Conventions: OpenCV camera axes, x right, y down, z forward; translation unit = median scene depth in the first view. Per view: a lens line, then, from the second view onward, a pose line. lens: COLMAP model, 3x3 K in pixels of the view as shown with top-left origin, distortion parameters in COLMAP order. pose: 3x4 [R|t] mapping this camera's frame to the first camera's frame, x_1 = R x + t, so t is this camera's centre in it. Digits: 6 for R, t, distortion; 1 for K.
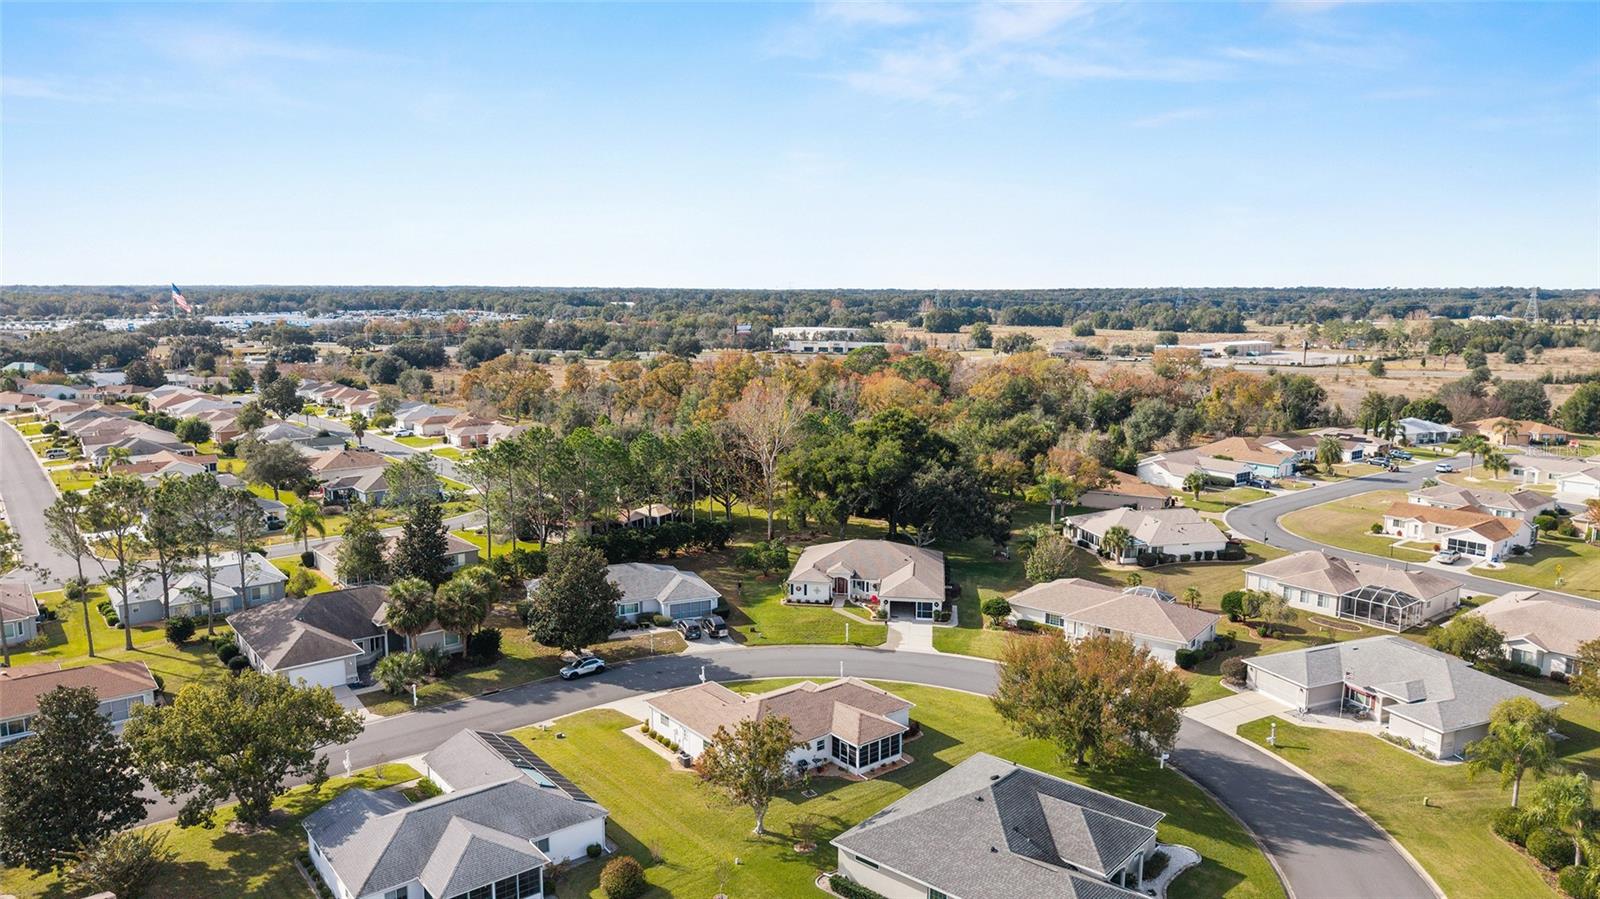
lens RADIAL K [[1048.0, 0, 792.5], [0, 1048.0, 468.4], [0, 0, 1]] dist [0.067505, -0.104898]
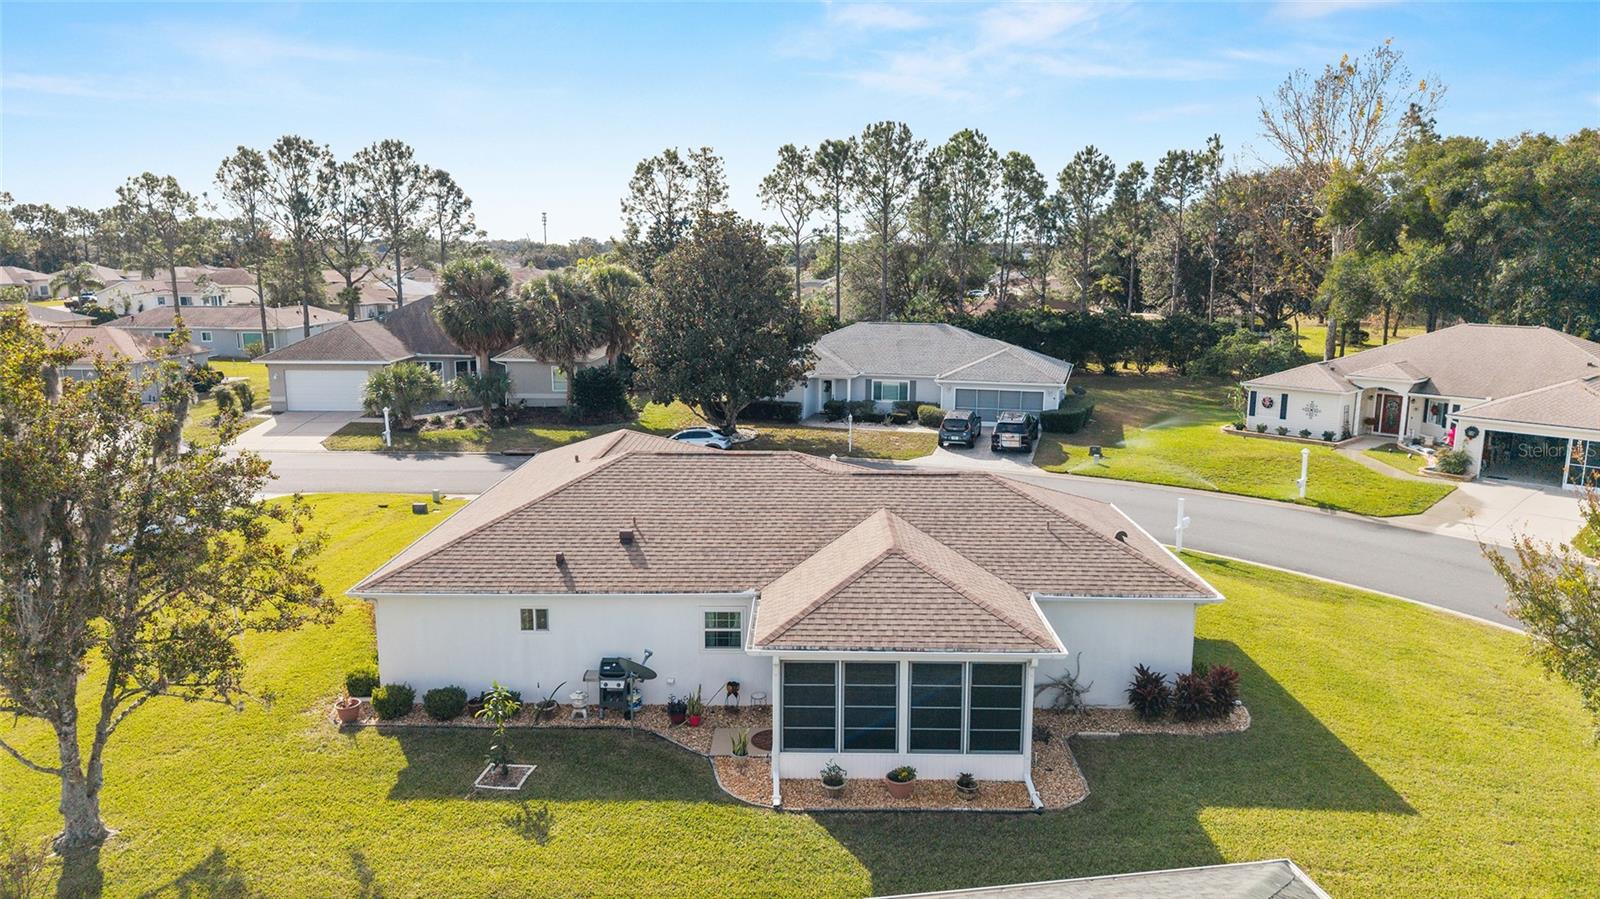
lens RADIAL K [[1060.0, 0, 798.7], [0, 1060.0, 443.5], [0, 0, 1]] dist [0.011332, -0.003386]
pose [[0.775171, 0.111082, -0.621909, 0.149629], [-0.108518, 0.993201, 0.042139, 0.152332], [0.622362, 0.034823, 0.781955, 0.600746]]
